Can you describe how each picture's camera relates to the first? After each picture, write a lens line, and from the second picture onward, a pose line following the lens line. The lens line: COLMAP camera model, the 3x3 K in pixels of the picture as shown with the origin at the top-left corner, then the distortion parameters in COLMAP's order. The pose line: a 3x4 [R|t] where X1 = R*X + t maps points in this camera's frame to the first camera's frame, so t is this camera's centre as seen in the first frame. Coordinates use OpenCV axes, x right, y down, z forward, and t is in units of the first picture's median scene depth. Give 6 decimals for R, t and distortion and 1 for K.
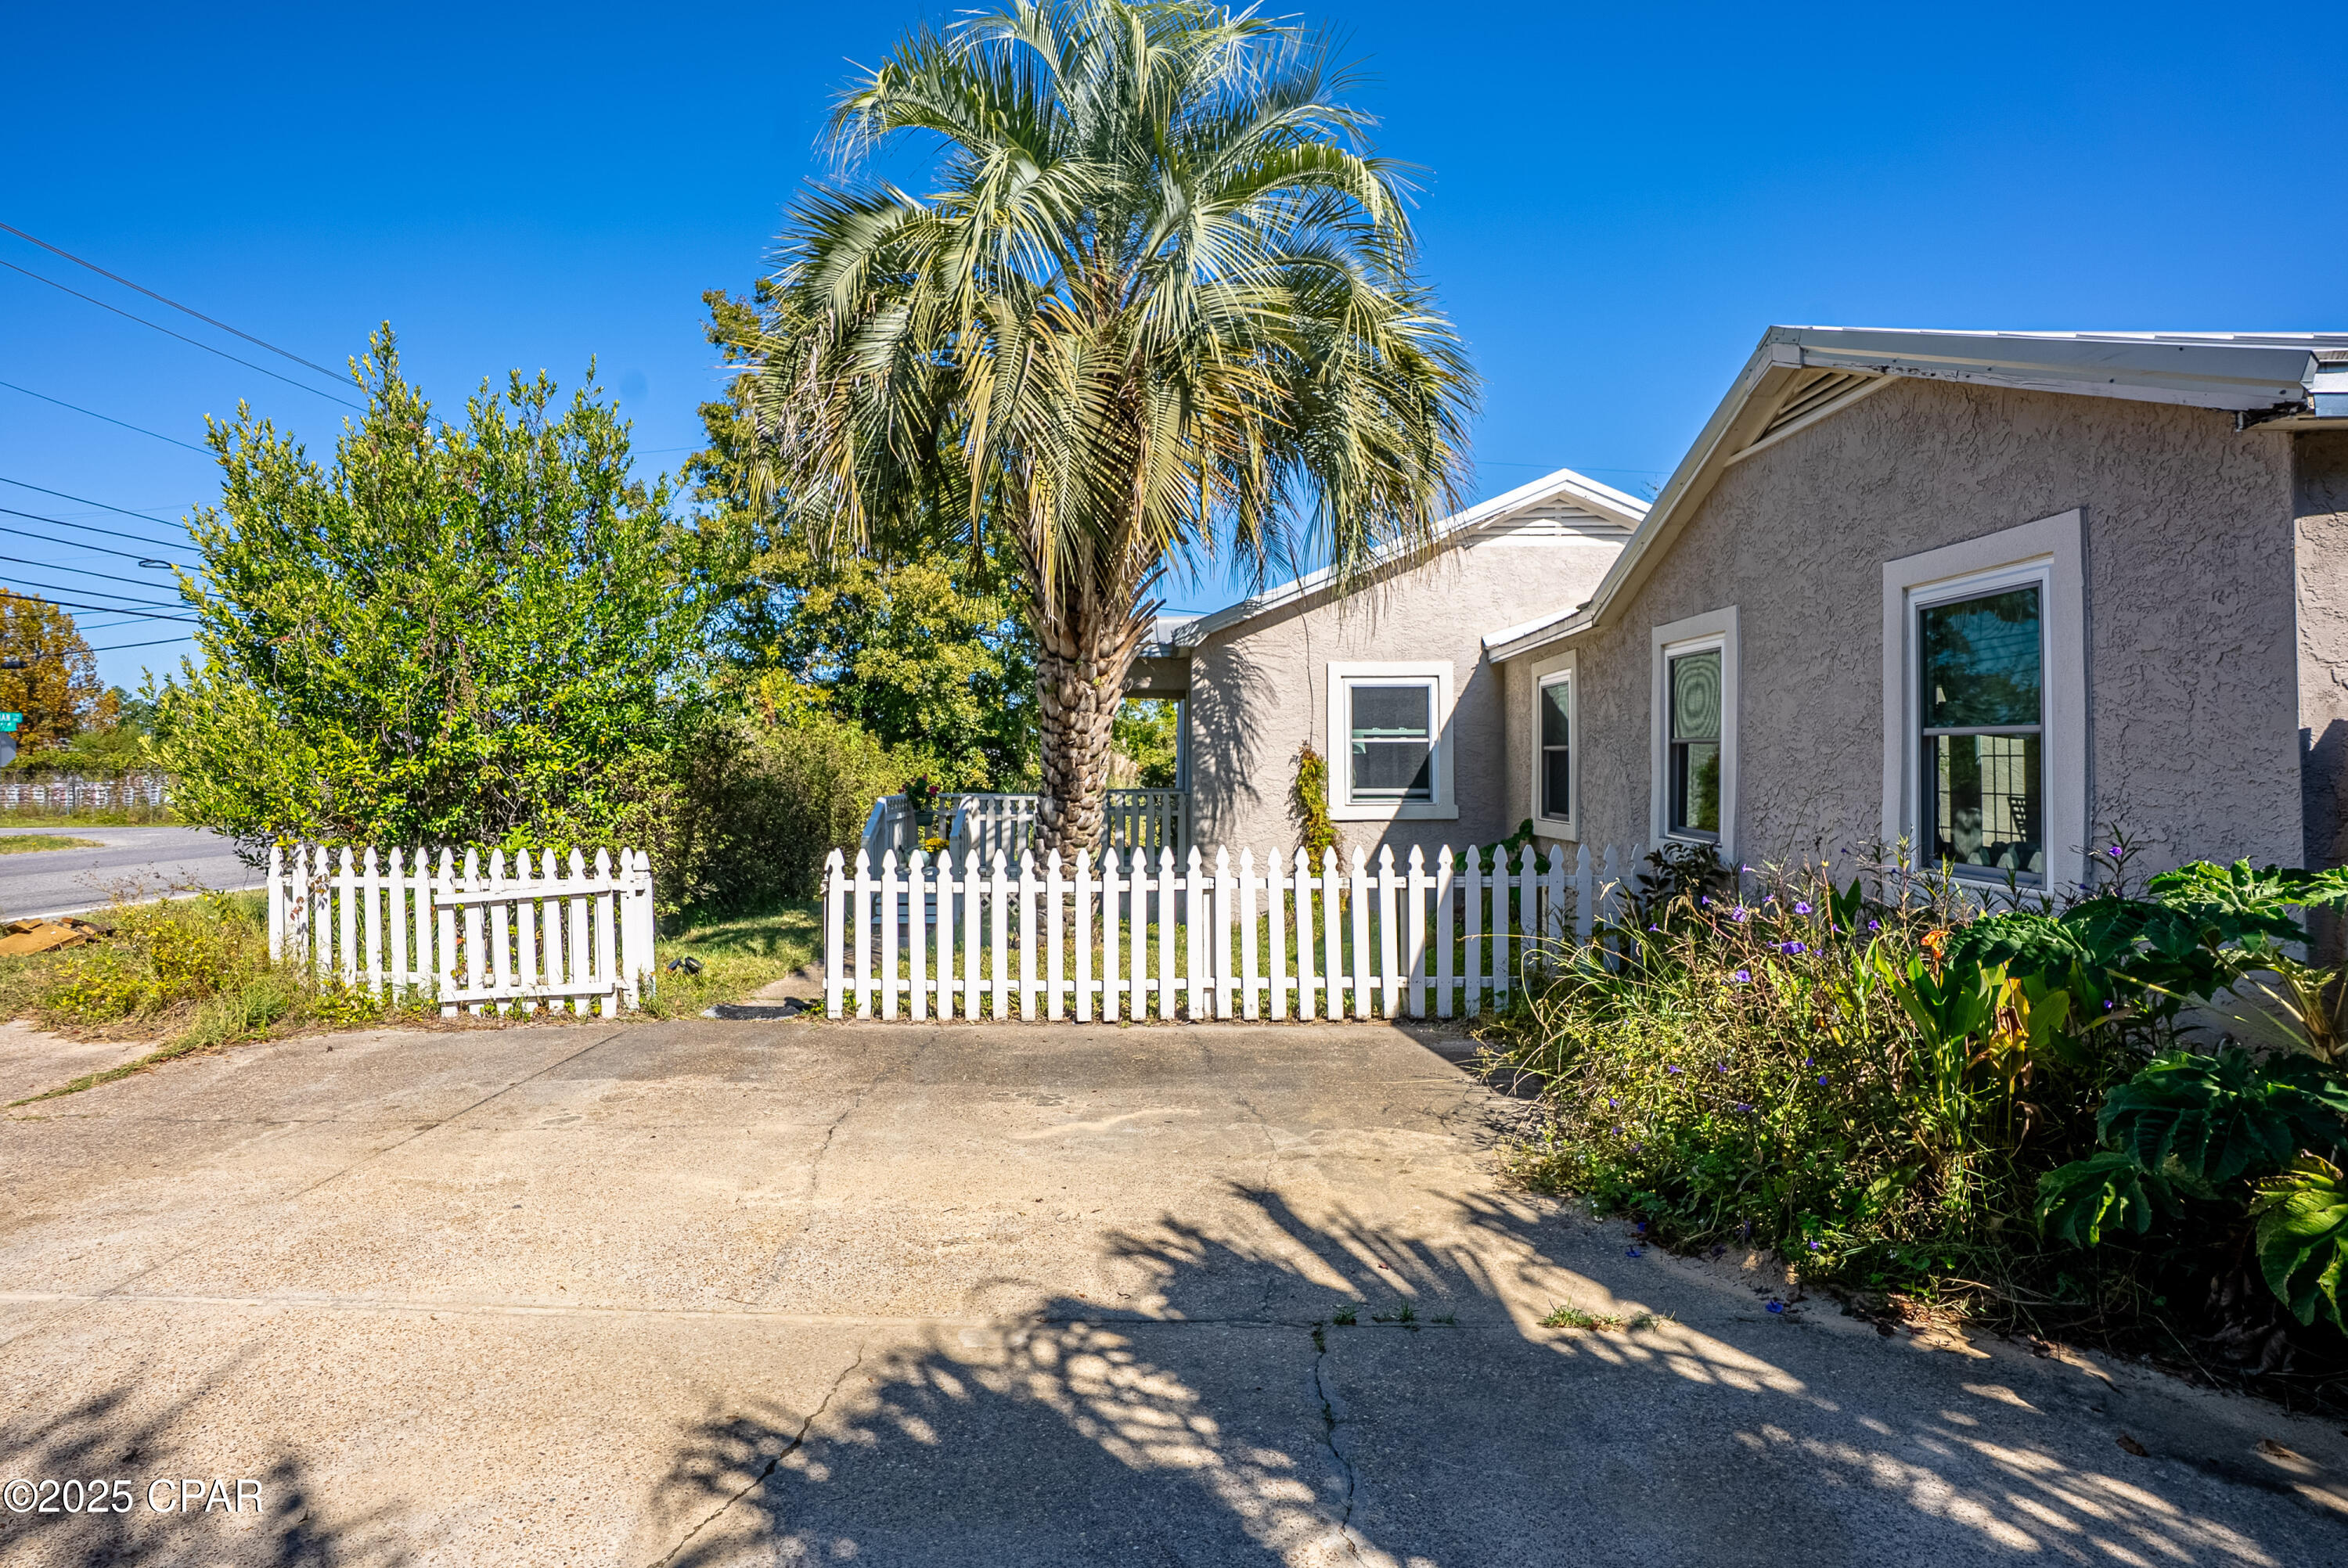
lens RADIAL K [[1098.3, 0, 1184.8], [0, 1098.3, 763.2], [0, 0, 1]] dist [-0.065433, 0.024406]
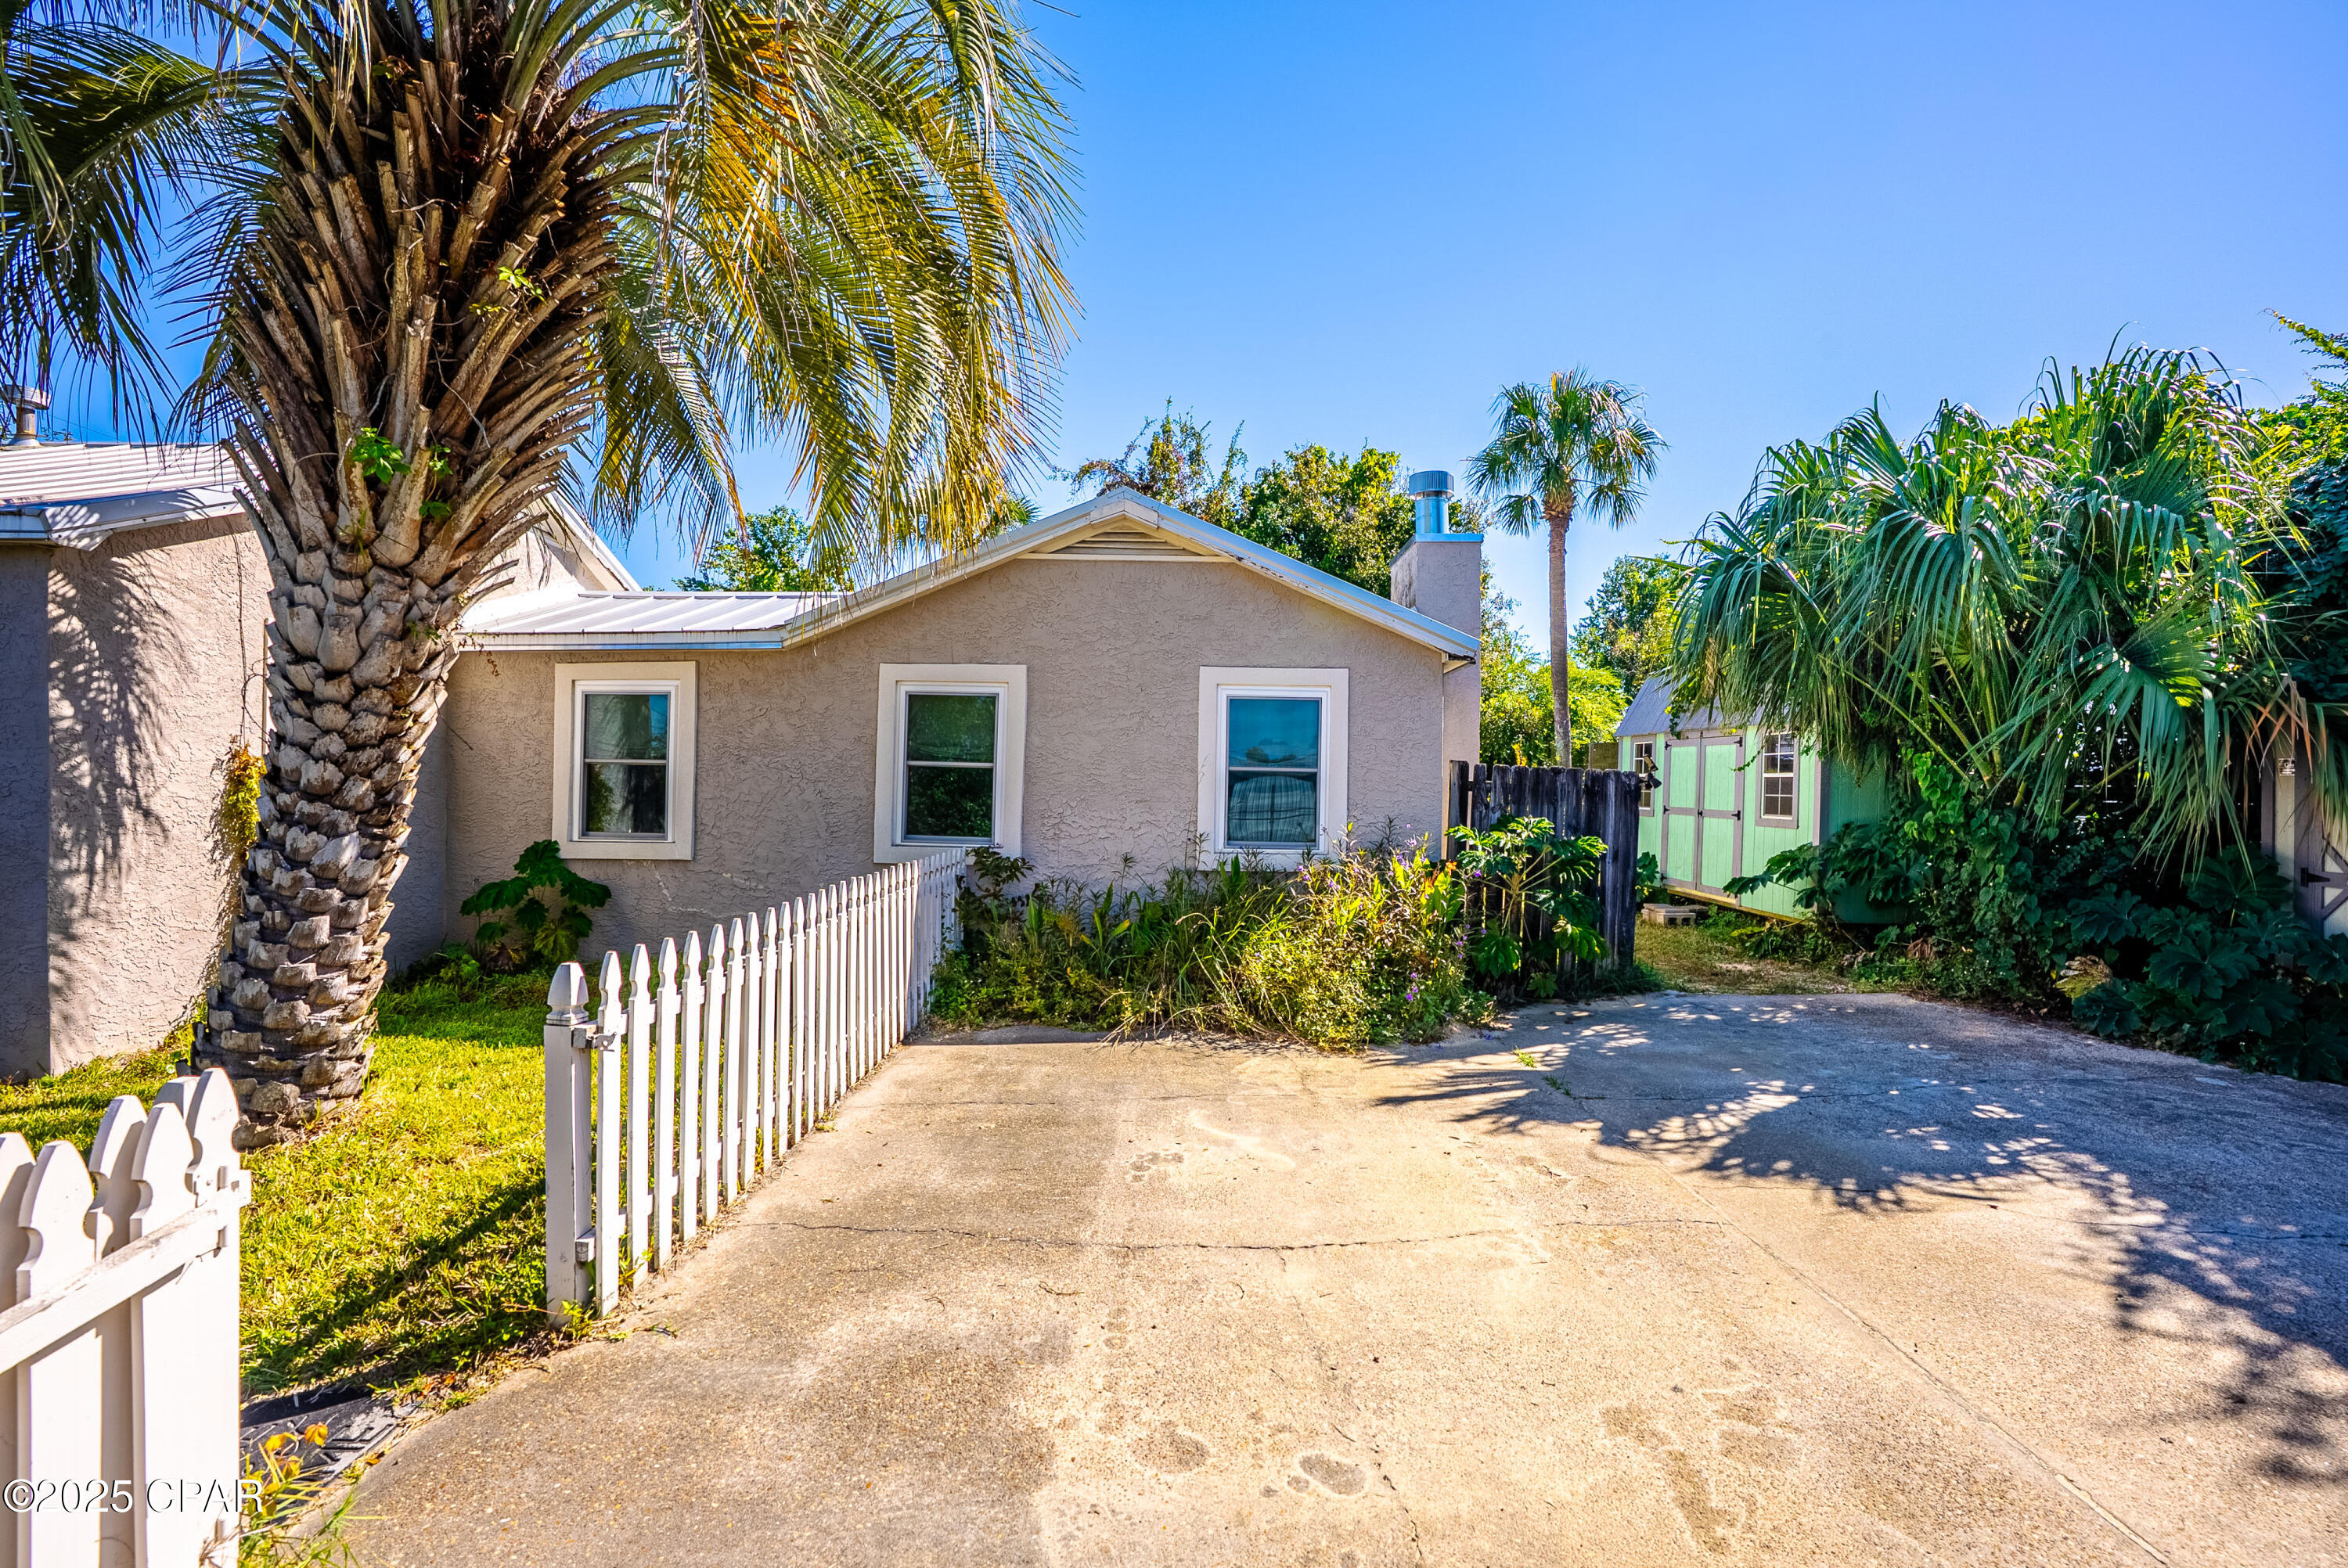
lens RADIAL K [[1023.9, 0, 1174.0], [0, 1023.9, 784.0], [0, 0, 1]] dist [-0.066728, 0.029943]
pose [[0.048615, 0.001319, 0.998817, -1.402199], [-0.012987, 0.999915, -0.000689, 0.000115], [-0.998733, -0.012938, 0.048628, 1.388410]]
